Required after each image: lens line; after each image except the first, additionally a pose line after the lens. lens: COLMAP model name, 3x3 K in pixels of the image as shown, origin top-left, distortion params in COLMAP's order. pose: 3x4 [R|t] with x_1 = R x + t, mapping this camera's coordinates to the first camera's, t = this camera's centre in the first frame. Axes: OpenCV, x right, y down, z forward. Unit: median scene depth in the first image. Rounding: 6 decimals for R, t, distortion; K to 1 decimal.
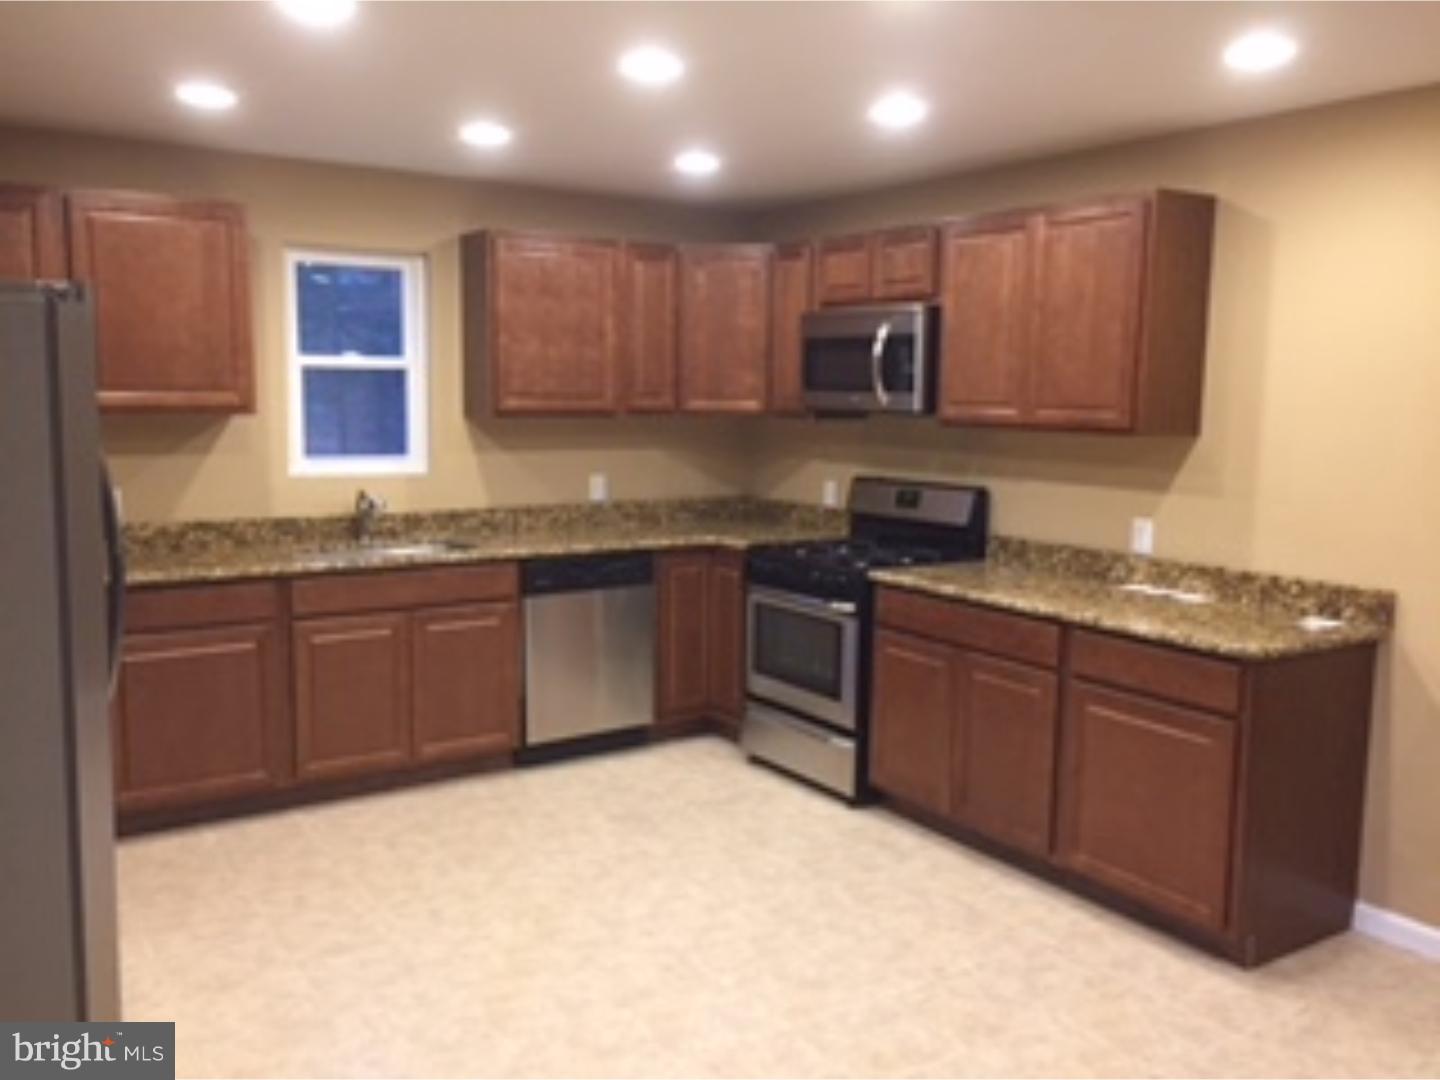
lens RADIAL K [[1246.6, 0, 728.1], [0, 1246.6, 542.2], [0, 0, 1]] dist [0.068842, -0.092677]
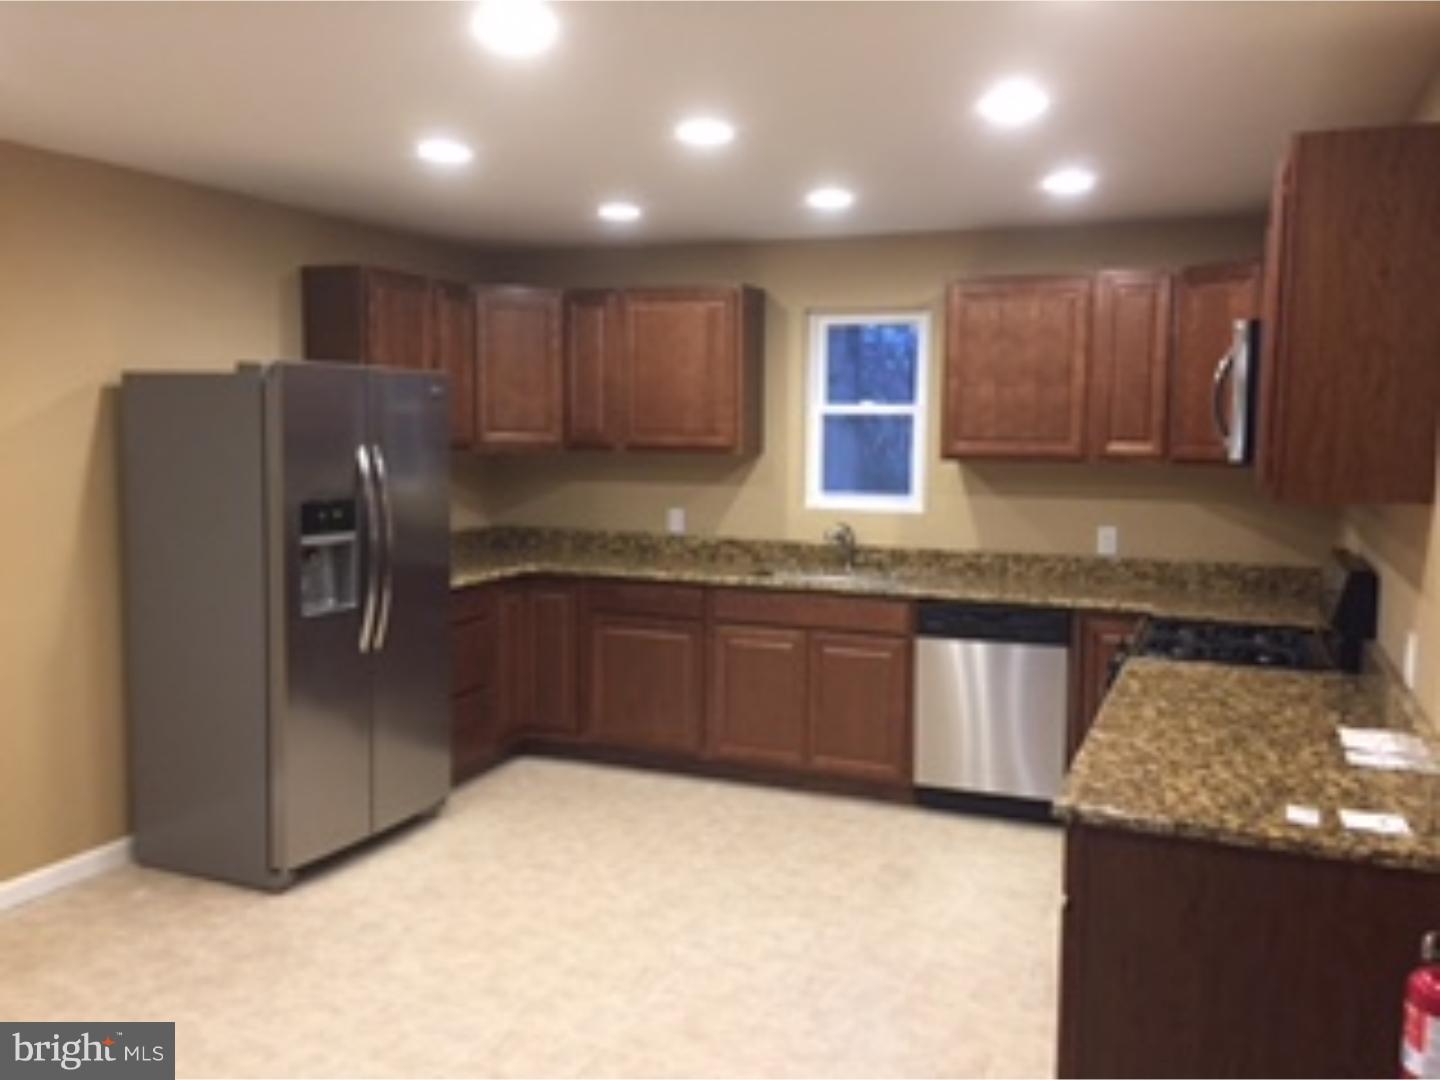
lens RADIAL K [[1246.6, 0, 728.6], [0, 1246.6, 535.6], [0, 0, 1]] dist [0.068842, -0.092677]
pose [[0.539993, 0.068501, -0.838877, 0.596612], [-0.108447, 0.994037, 0.011363, -0.032344], [0.834654, 0.084838, 0.544202, 0.312281]]
